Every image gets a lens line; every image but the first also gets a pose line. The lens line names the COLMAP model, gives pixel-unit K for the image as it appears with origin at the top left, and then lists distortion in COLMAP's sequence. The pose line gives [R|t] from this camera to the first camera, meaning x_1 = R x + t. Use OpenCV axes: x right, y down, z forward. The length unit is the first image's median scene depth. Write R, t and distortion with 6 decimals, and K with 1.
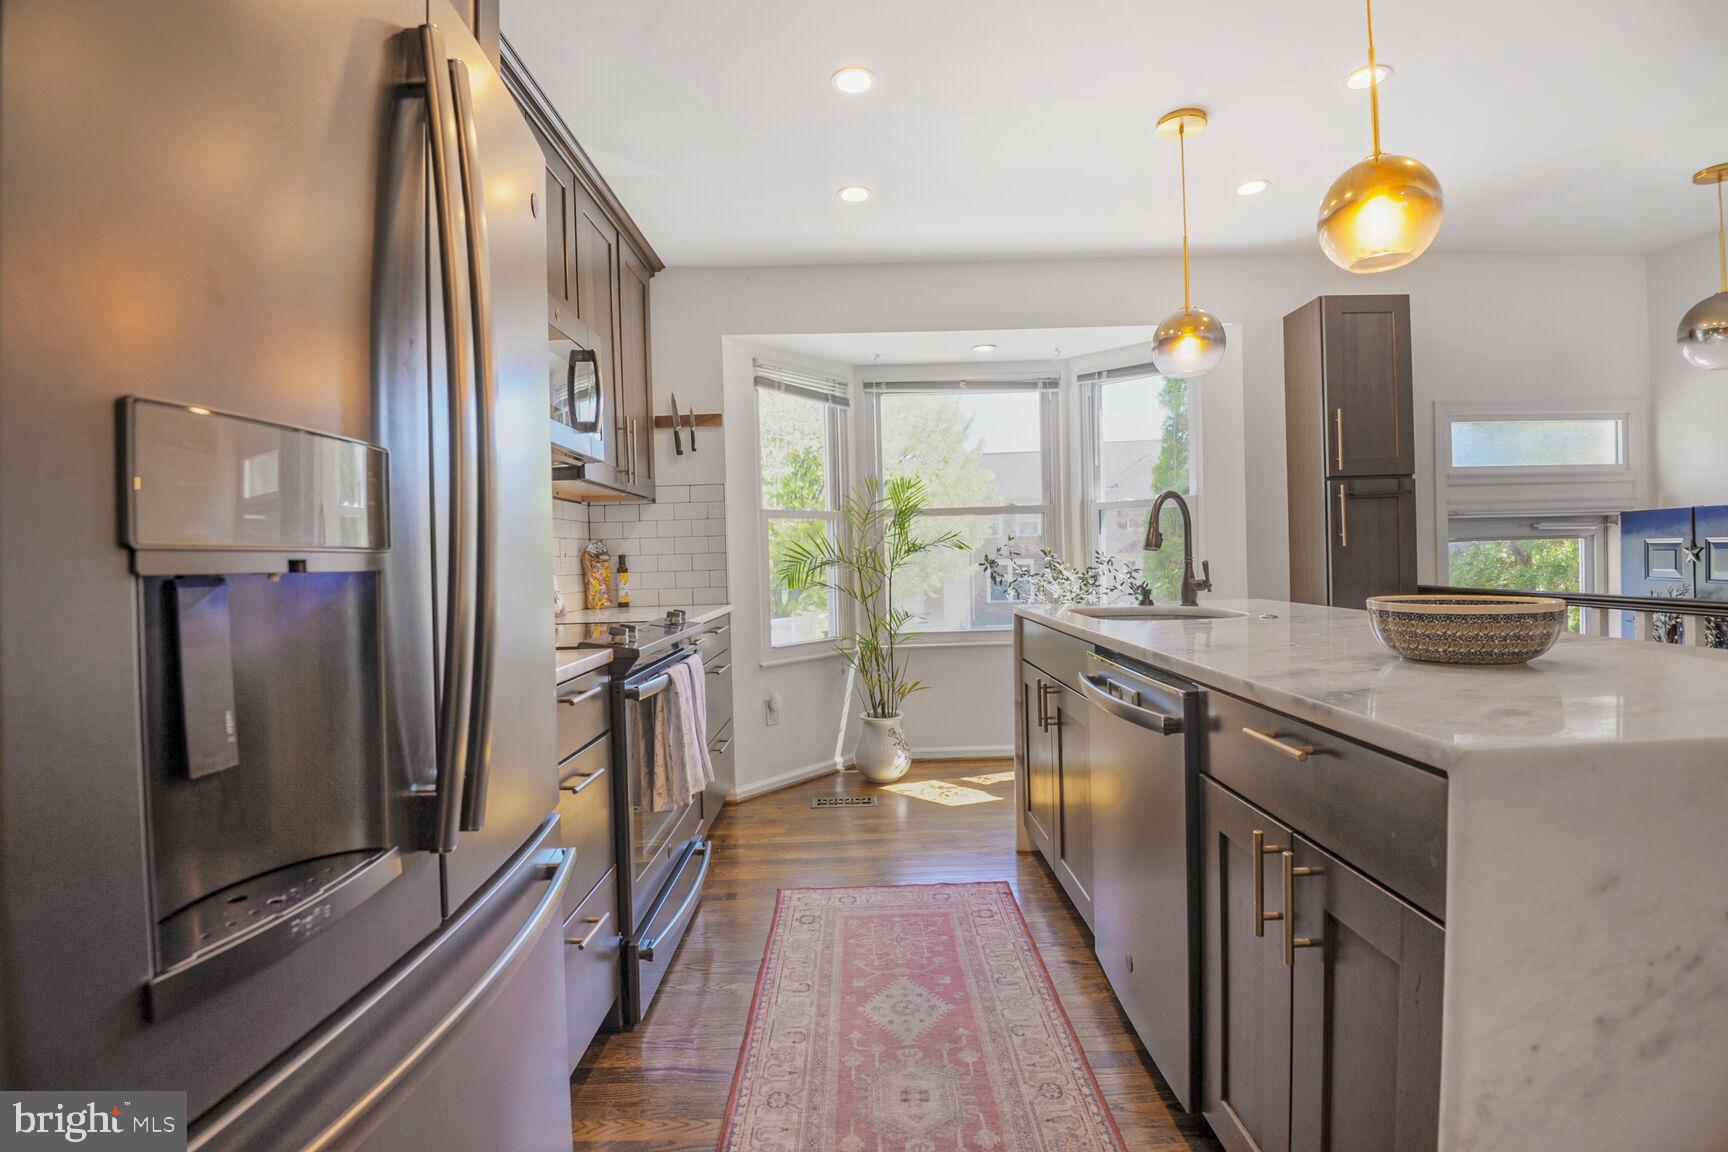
lens RADIAL K [[805.1, 0, 866.1], [0, 805.1, 560.4], [0, 0, 1]] dist [-0.023016, -0.007477]
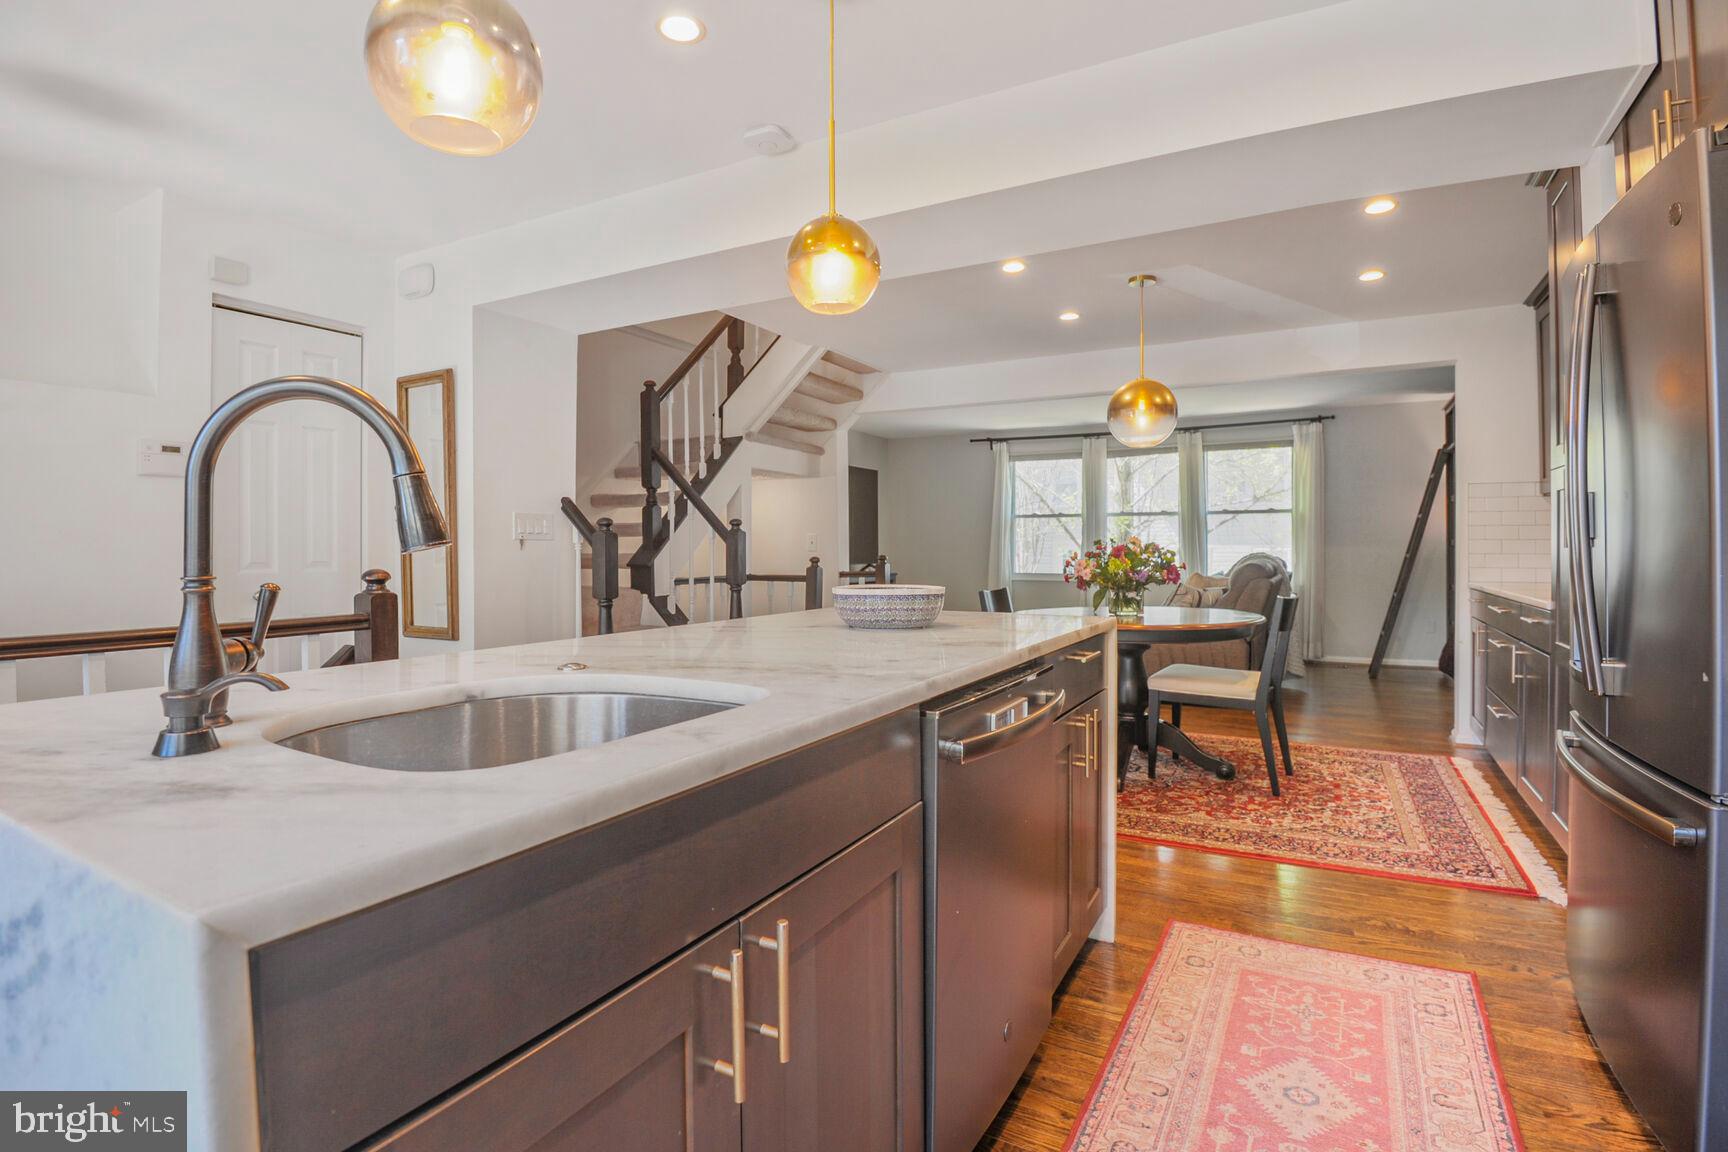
lens RADIAL K [[835.1, 0, 861.2], [0, 835.1, 553.8], [0, 0, 1]] dist [0.001850, -0.033737]
pose [[-0.867346, 0.023178, 0.497165, 0.005549], [0.024856, 0.999686, -0.003242, -0.003182], [-0.497084, 0.009546, -0.867650, 0.883970]]
